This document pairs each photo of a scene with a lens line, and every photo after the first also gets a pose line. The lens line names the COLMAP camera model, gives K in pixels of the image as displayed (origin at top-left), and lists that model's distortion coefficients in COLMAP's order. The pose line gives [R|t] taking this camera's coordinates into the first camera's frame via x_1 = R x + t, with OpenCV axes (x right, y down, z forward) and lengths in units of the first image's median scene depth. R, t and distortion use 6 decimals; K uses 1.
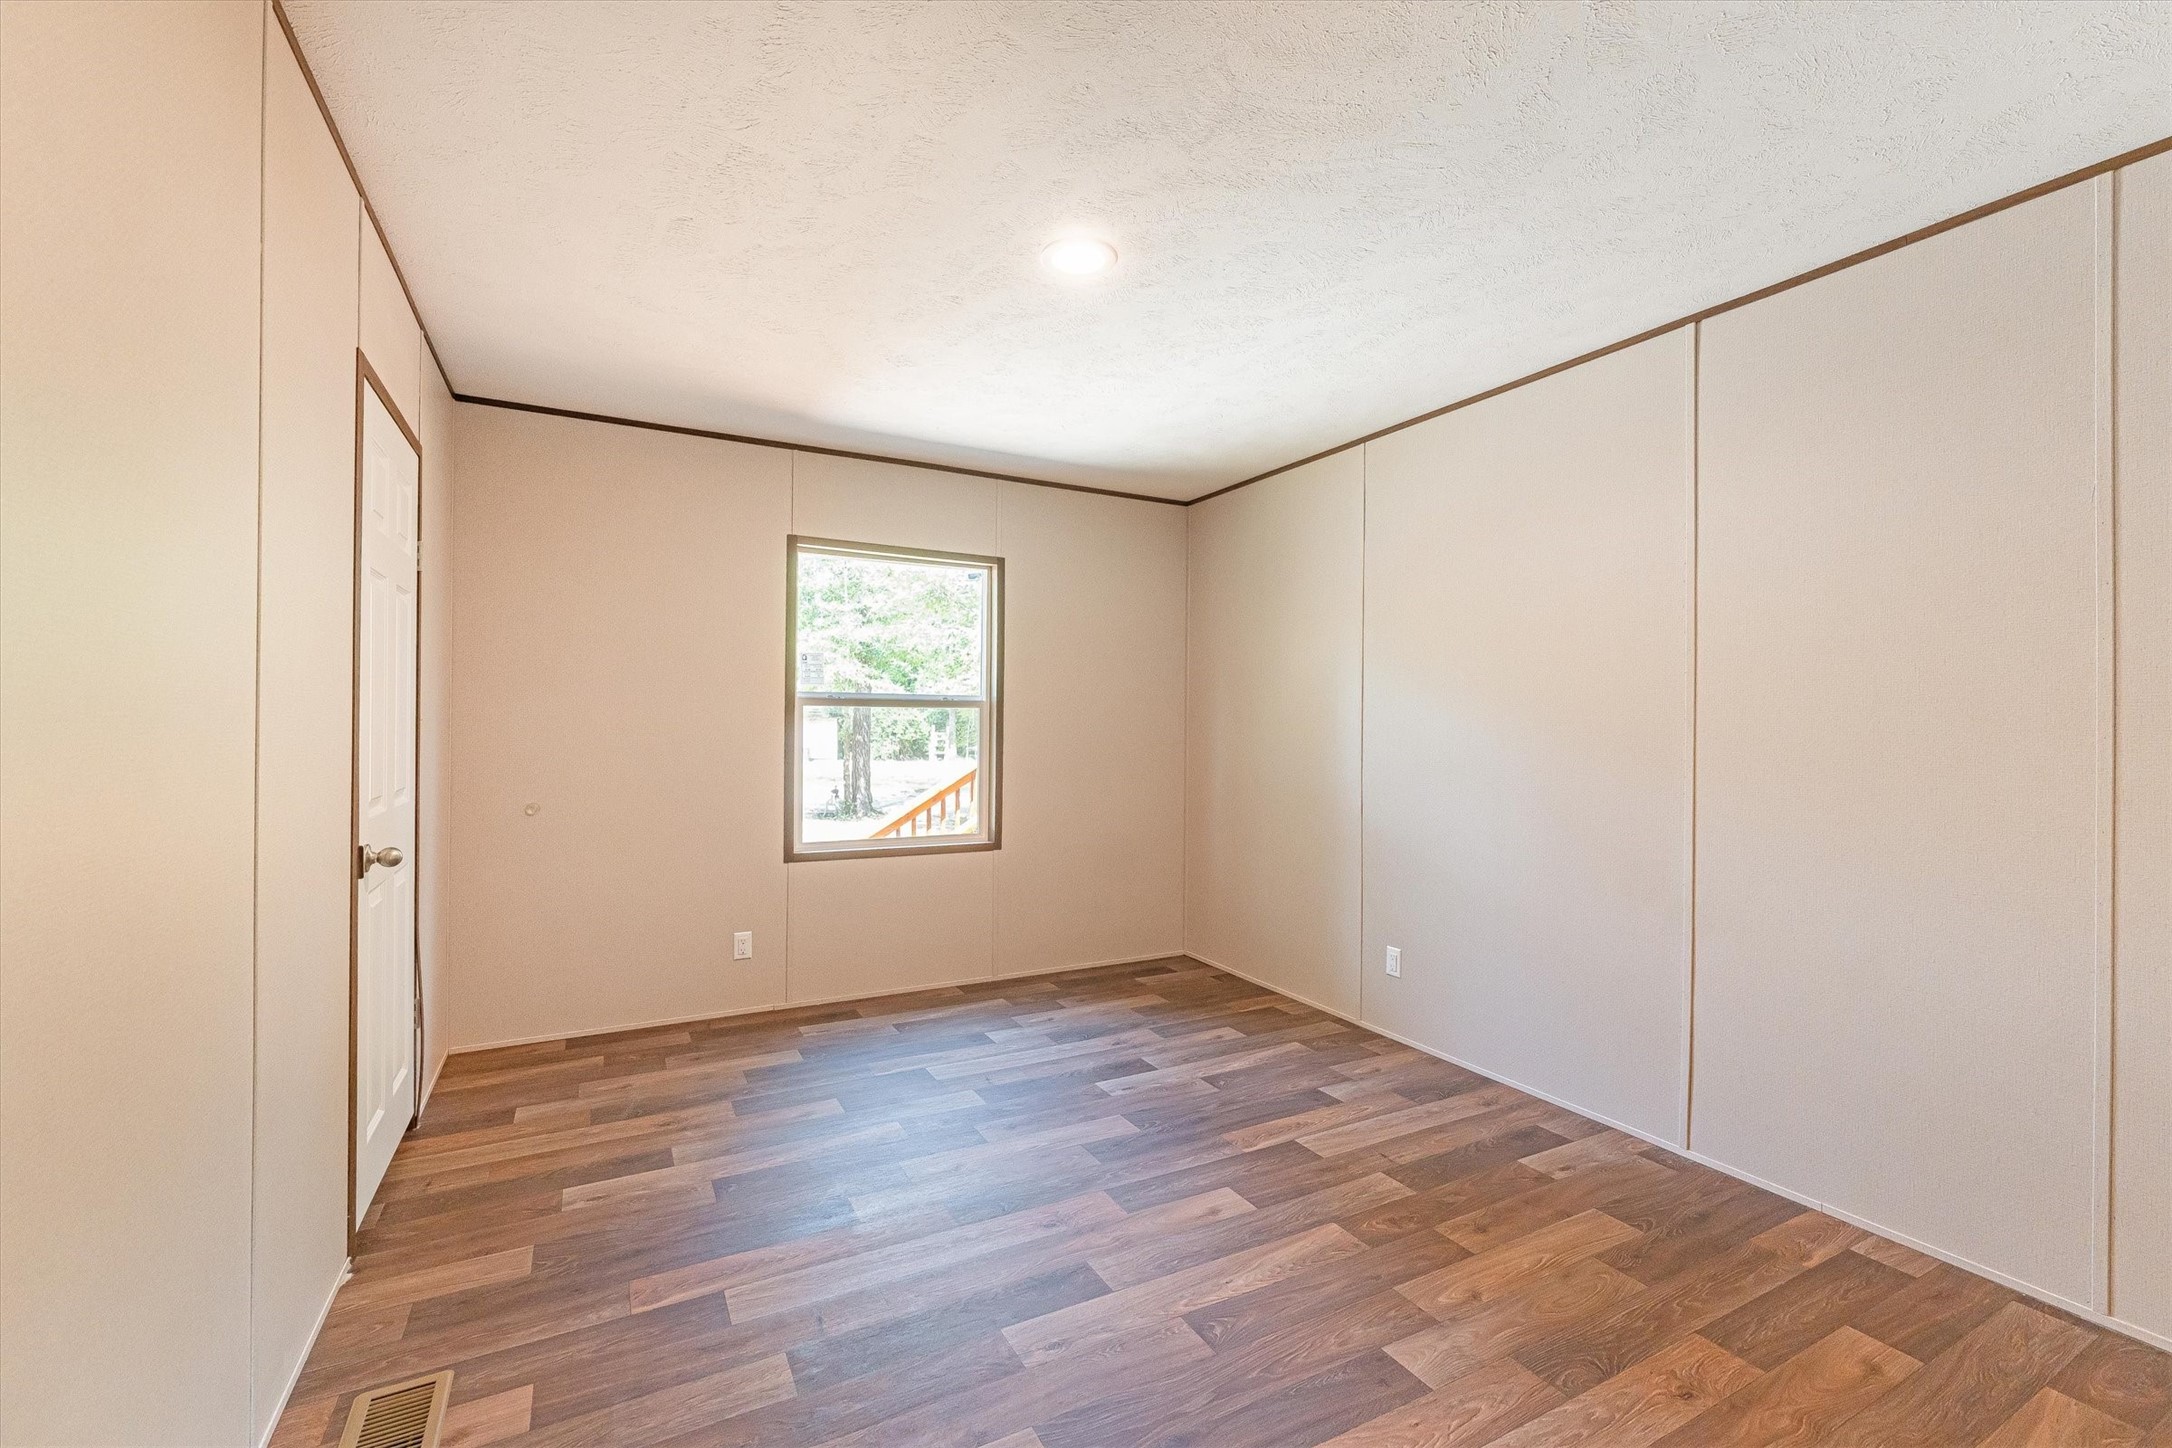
lens RADIAL K [[905.4, 0, 1058.6], [0, 905.4, 723.5], [0, 0, 1]] dist [-0.014254, 0.000108]
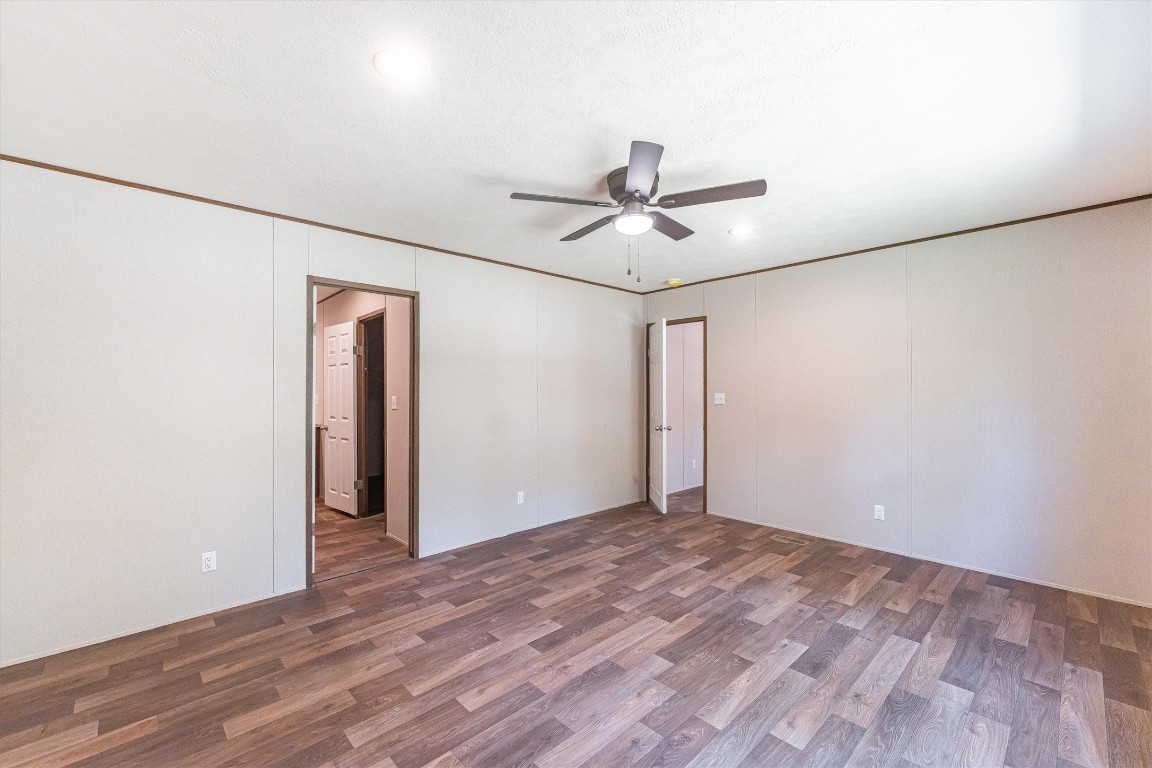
lens RADIAL K [[474.1, 0, 569.3], [0, 474.1, 389.8], [0, 0, 1]] dist [0.012314, -0.002964]
pose [[-0.960439, -0.008649, -0.278355, 0.423090], [-0.008759, 0.999961, -0.000850, -0.019712], [0.278351, 0.001622, -0.960478, 1.072460]]
